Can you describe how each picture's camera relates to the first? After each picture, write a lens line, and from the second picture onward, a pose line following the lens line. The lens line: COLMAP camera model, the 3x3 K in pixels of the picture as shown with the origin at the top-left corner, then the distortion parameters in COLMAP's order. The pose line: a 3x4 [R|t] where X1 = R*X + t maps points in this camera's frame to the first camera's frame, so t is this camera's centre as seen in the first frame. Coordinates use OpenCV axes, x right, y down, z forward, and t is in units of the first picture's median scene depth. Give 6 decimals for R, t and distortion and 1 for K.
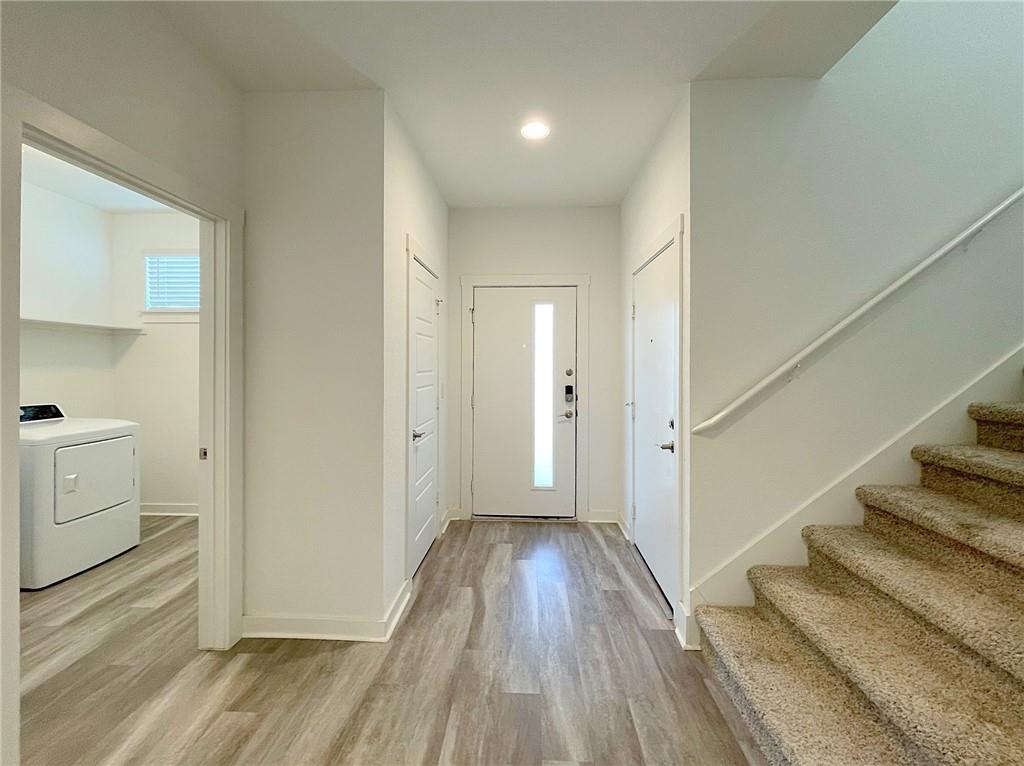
lens RADIAL K [[422.5, 0, 515.5], [0, 422.5, 365.1], [0, 0, 1]] dist [0.001086, -0.000799]
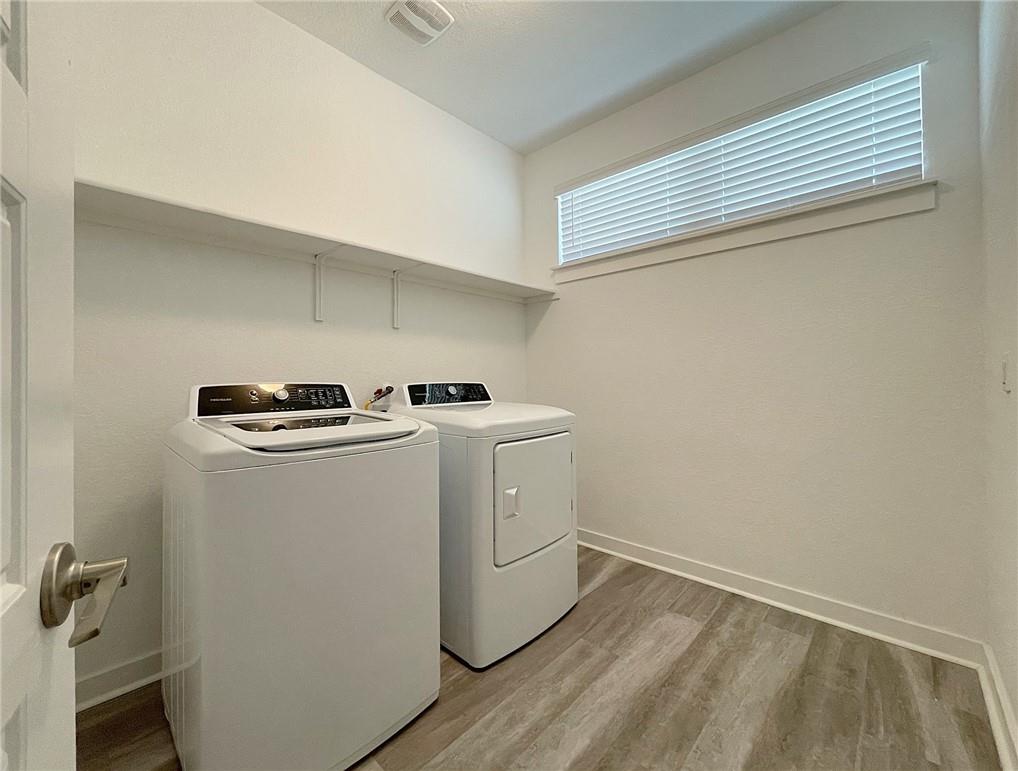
lens RADIAL K [[427.2, 0, 510.0], [0, 427.2, 381.2], [0, 0, 1]] dist [0.004935, 0.000409]
pose [[0.760745, 0.000090, -0.649051, -0.576083], [0.008309, 0.999917, 0.009877, 0.085288], [0.648998, -0.012907, 0.760681, 0.466788]]
